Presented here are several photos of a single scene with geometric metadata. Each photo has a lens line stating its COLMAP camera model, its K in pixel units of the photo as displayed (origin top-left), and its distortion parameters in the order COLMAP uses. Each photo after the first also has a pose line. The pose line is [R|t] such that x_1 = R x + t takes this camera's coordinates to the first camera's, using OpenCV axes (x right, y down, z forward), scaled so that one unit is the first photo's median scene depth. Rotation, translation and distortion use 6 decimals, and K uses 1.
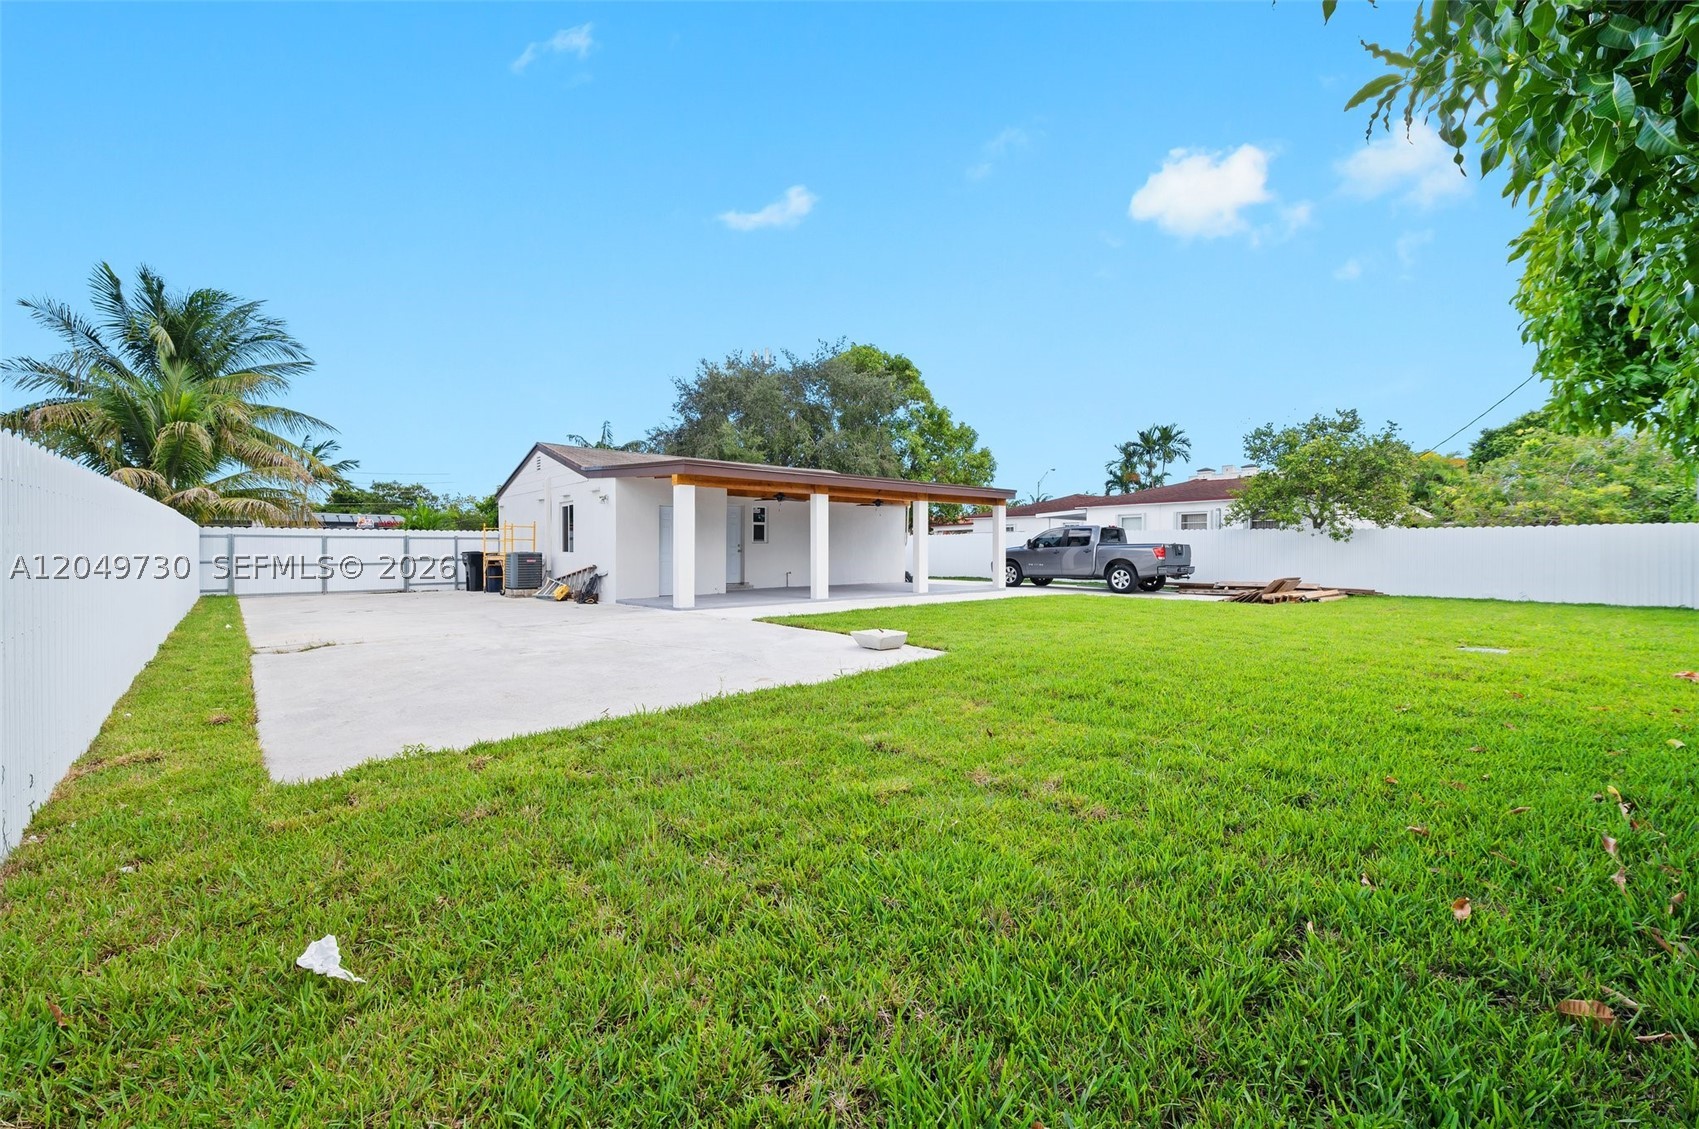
lens RADIAL K [[700.2, 0, 852.2], [0, 700.2, 542.1], [0, 0, 1]] dist [-0.001637, -0.000328]
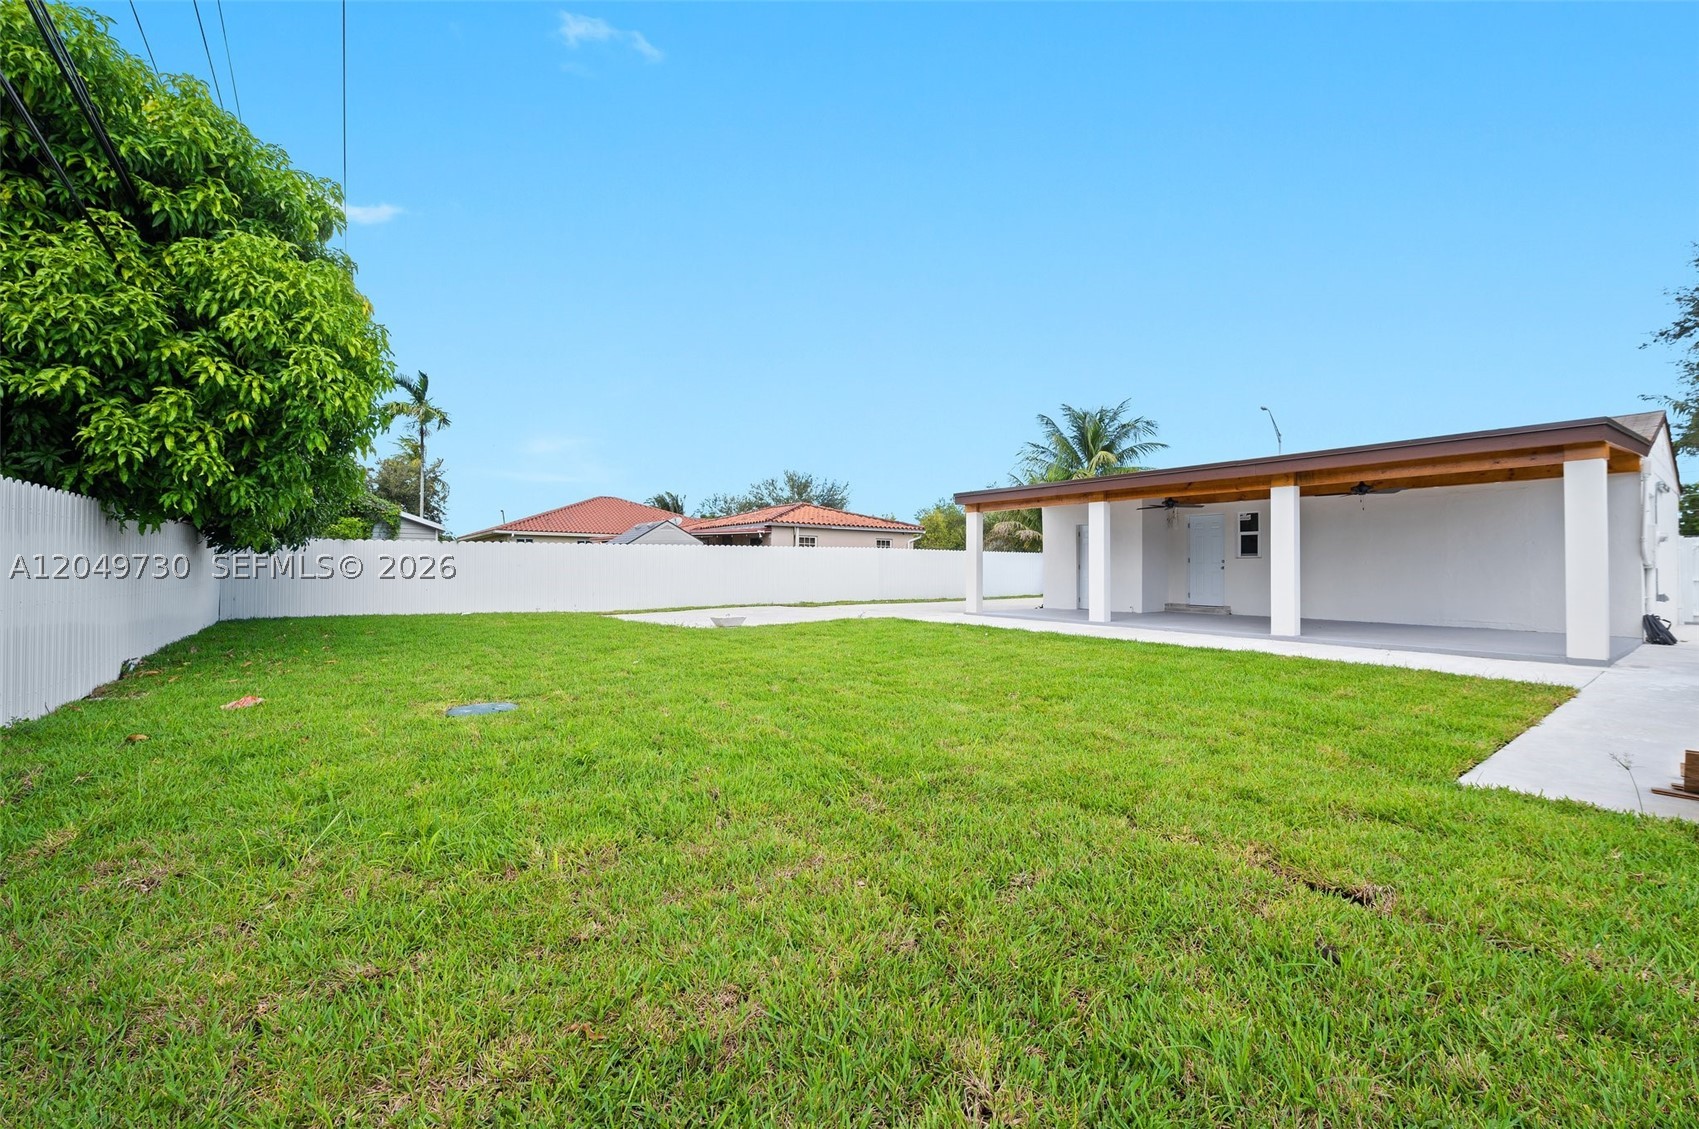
lens RADIAL K [[700.0, 0, 852.2], [0, 700.0, 537.5], [0, 0, 1]] dist [0.001986, 0.000109]
pose [[-0.085646, -0.042154, -0.995433, 0.665195], [0.012248, 0.998984, -0.043359, 0.006904], [0.996250, -0.015906, -0.085043, 0.592209]]
